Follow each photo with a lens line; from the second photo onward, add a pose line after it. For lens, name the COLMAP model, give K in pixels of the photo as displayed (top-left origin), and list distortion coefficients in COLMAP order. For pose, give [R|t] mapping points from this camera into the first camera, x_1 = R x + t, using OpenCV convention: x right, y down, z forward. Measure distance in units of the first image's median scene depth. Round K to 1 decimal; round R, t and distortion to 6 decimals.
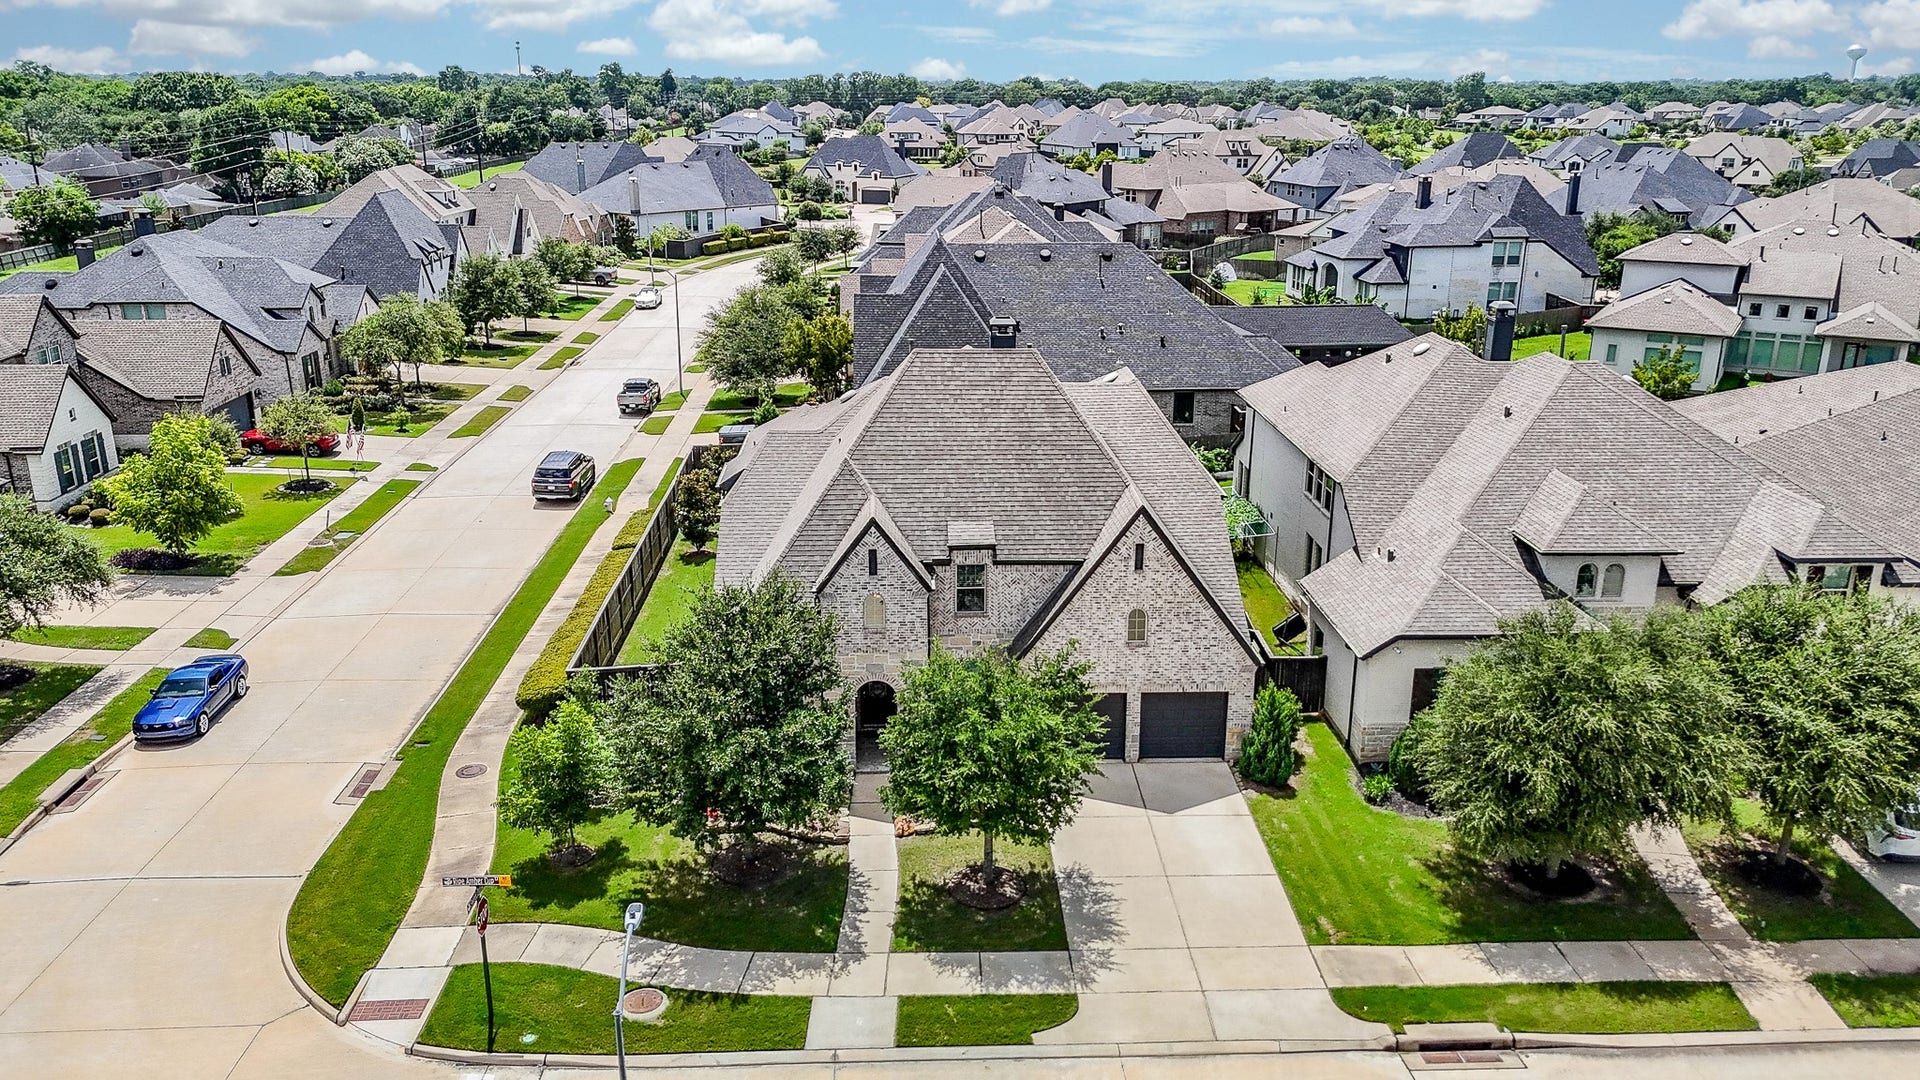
lens RADIAL K [[1455.7, 0, 959.9], [0, 1455.7, 540.0], [0, 0, 1]] dist [0.080470, -0.050551]
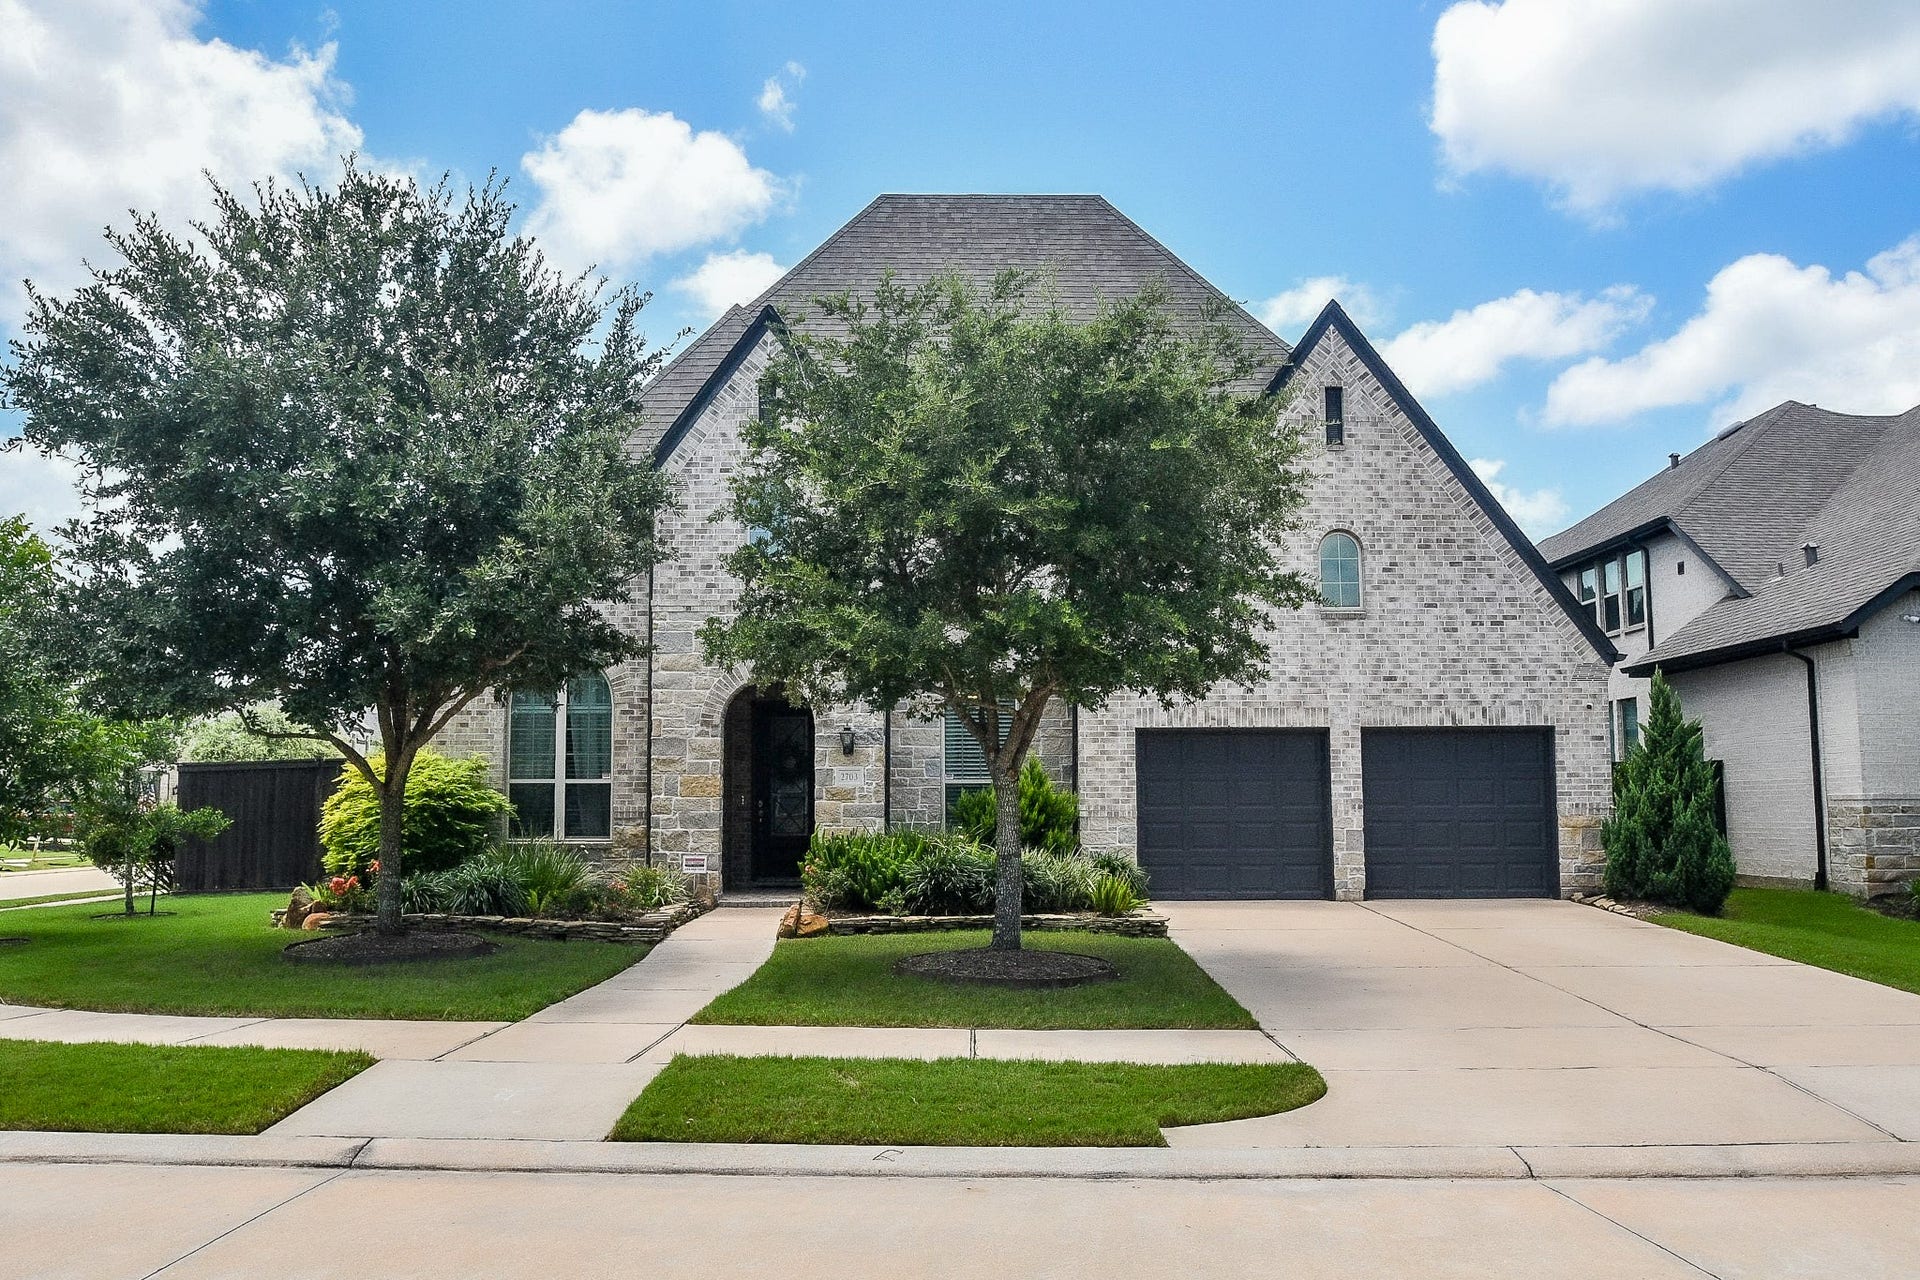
lens RADIAL K [[1609.9, 0, 959.3], [0, 1609.9, 640.2], [0, 0, 1]] dist [-0.034940, -0.001703]
pose [[0.999343, -0.011722, -0.034285, 0.018342], [-0.003225, 0.913688, -0.406403, 0.285351], [0.036089, 0.406246, 0.913051, 0.541110]]
